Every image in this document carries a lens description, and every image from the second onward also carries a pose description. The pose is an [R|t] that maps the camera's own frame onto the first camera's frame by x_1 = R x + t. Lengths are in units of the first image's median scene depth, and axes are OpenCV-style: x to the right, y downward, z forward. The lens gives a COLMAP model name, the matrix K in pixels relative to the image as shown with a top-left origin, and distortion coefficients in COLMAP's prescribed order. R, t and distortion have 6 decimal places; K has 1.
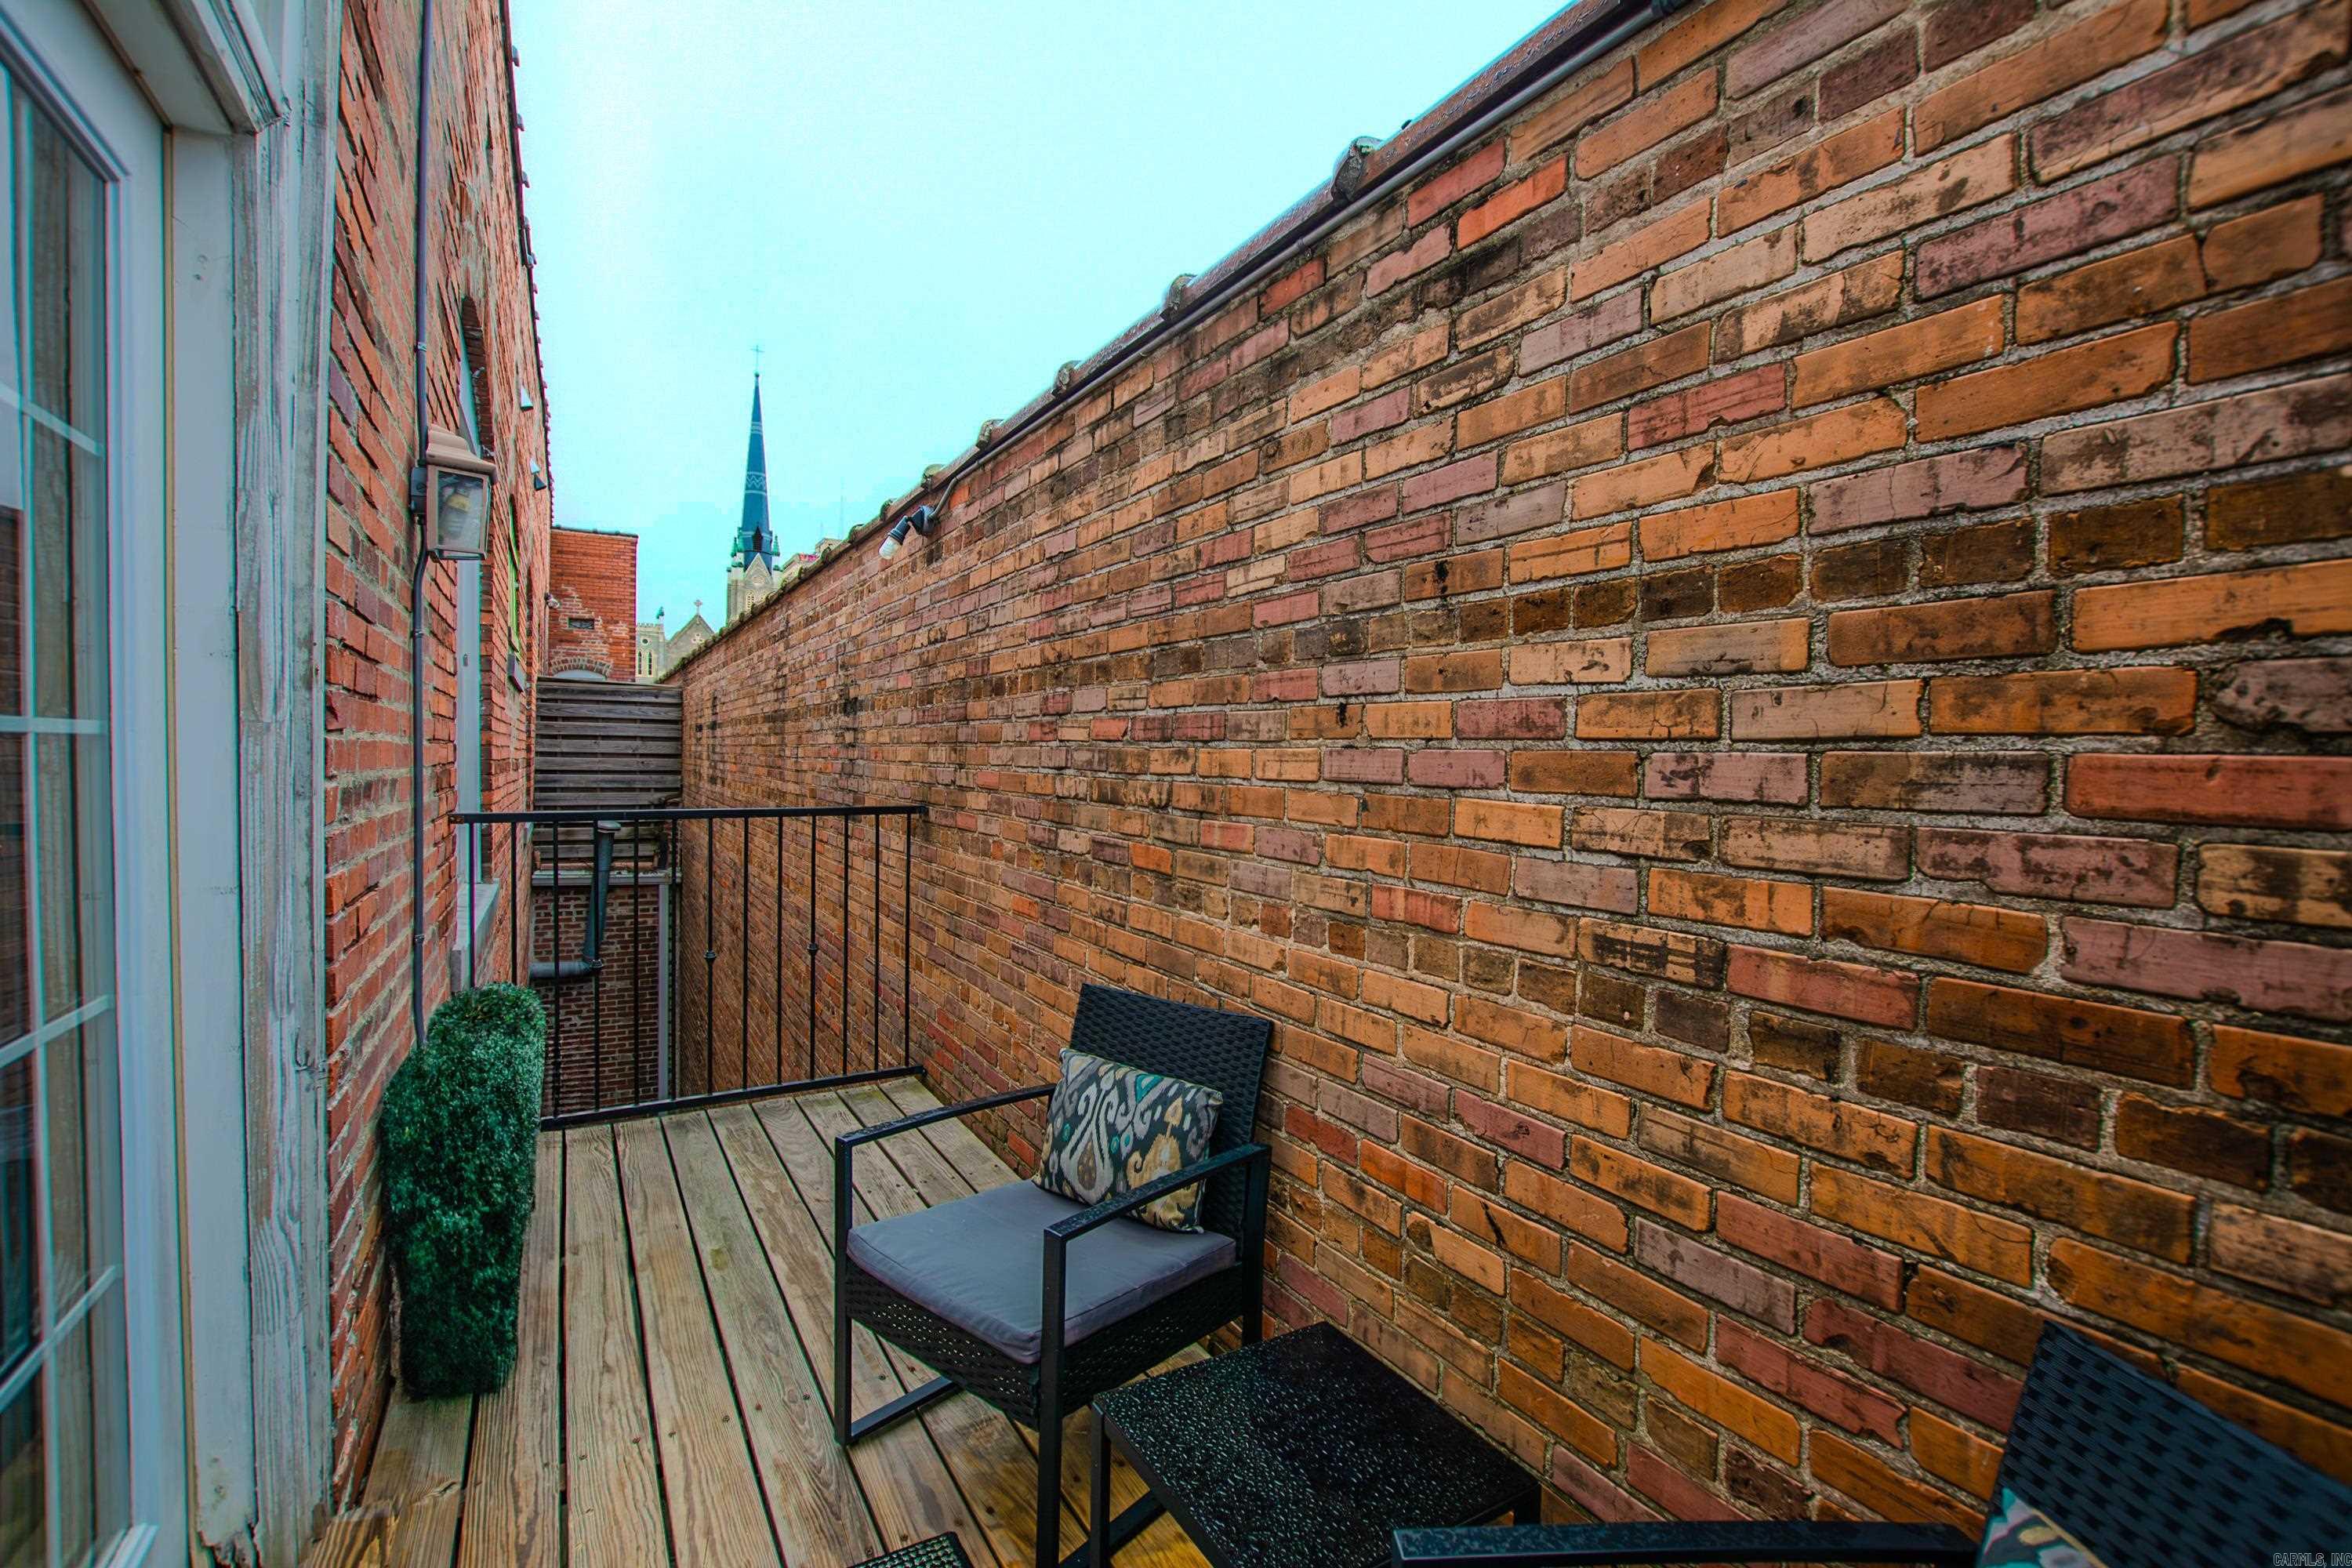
lens RADIAL K [[1041.9, 0, 1179.6], [0, 1041.9, 783.6], [0, 0, 1]] dist [-0.030543, 0.003716]
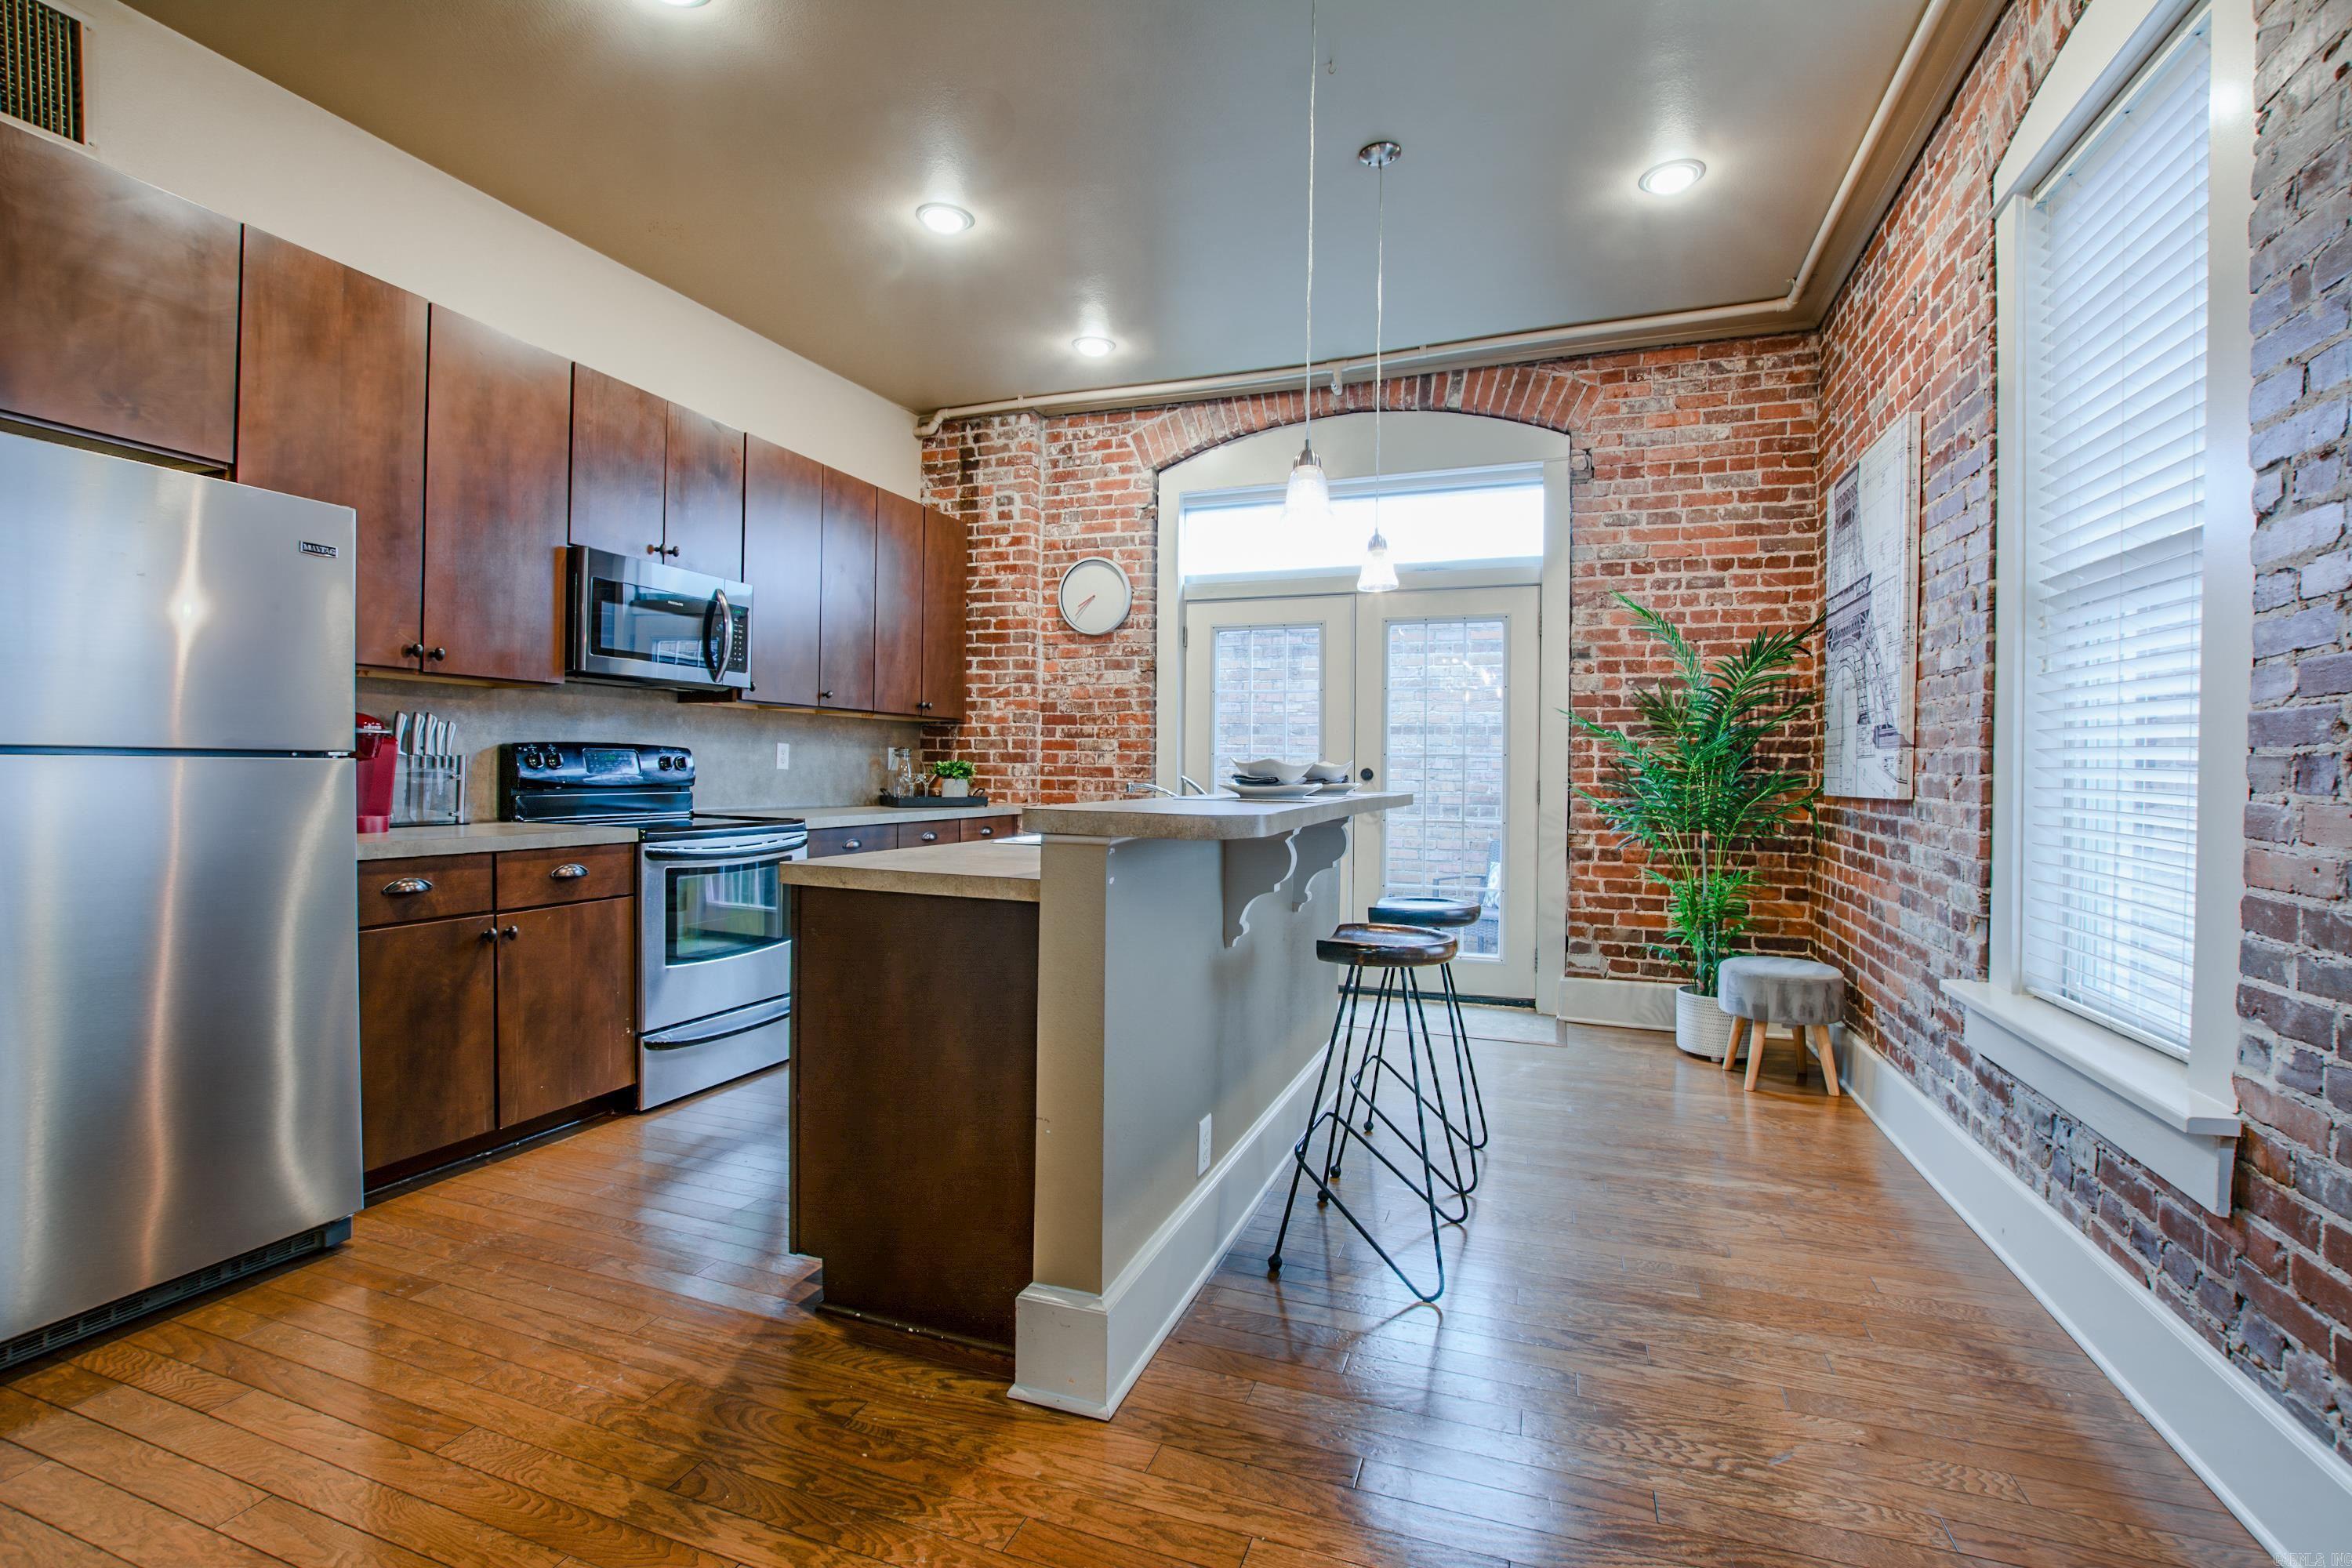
lens RADIAL K [[1041.9, 0, 1185.5], [0, 1041.9, 776.0], [0, 0, 1]] dist [-0.030543, 0.003716]
pose [[0.767961, -0.010208, 0.640416, -2.829671], [0.015068, 0.999884, -0.002131, 0.031848], [-0.640320, 0.011287, 0.768025, -1.675714]]
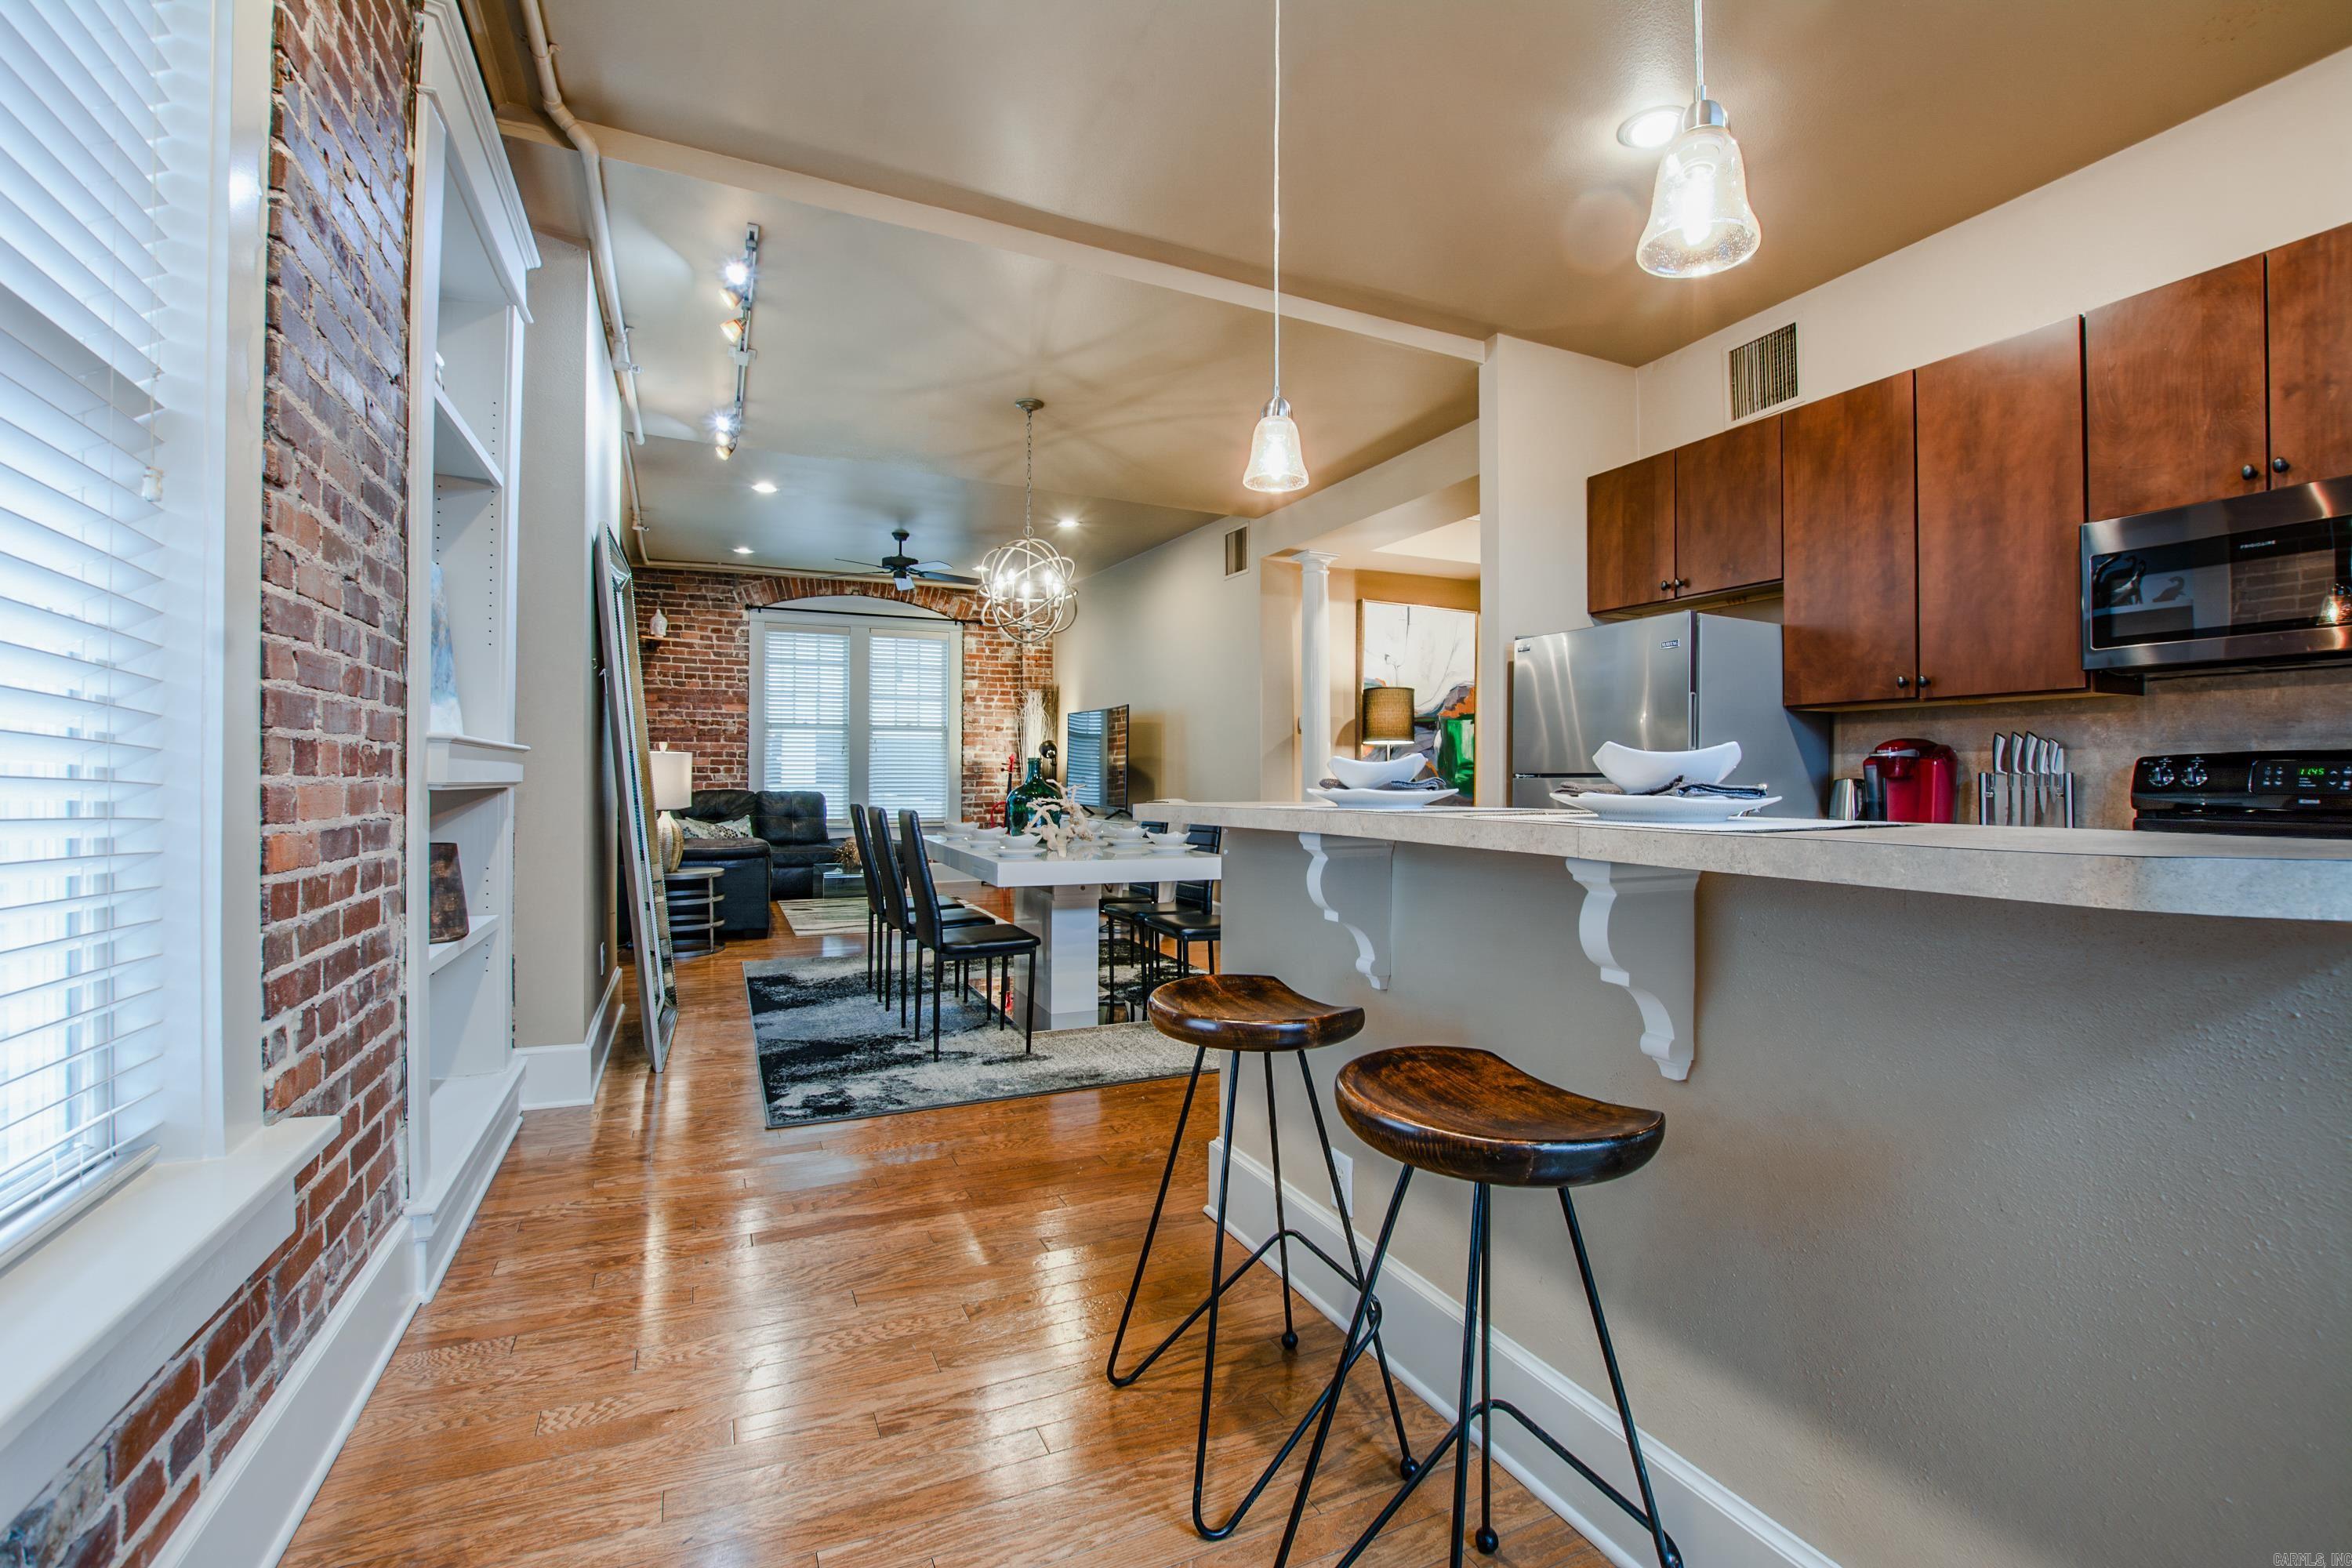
lens RADIAL K [[1041.9, 0, 1179.9], [0, 1041.9, 783.0], [0, 0, 1]] dist [-0.030543, 0.003716]
pose [[-0.103275, -0.012846, -0.994570, -0.733213], [-0.030487, 0.999488, -0.009744, 0.051480], [0.994186, 0.029315, -0.103613, -0.740673]]
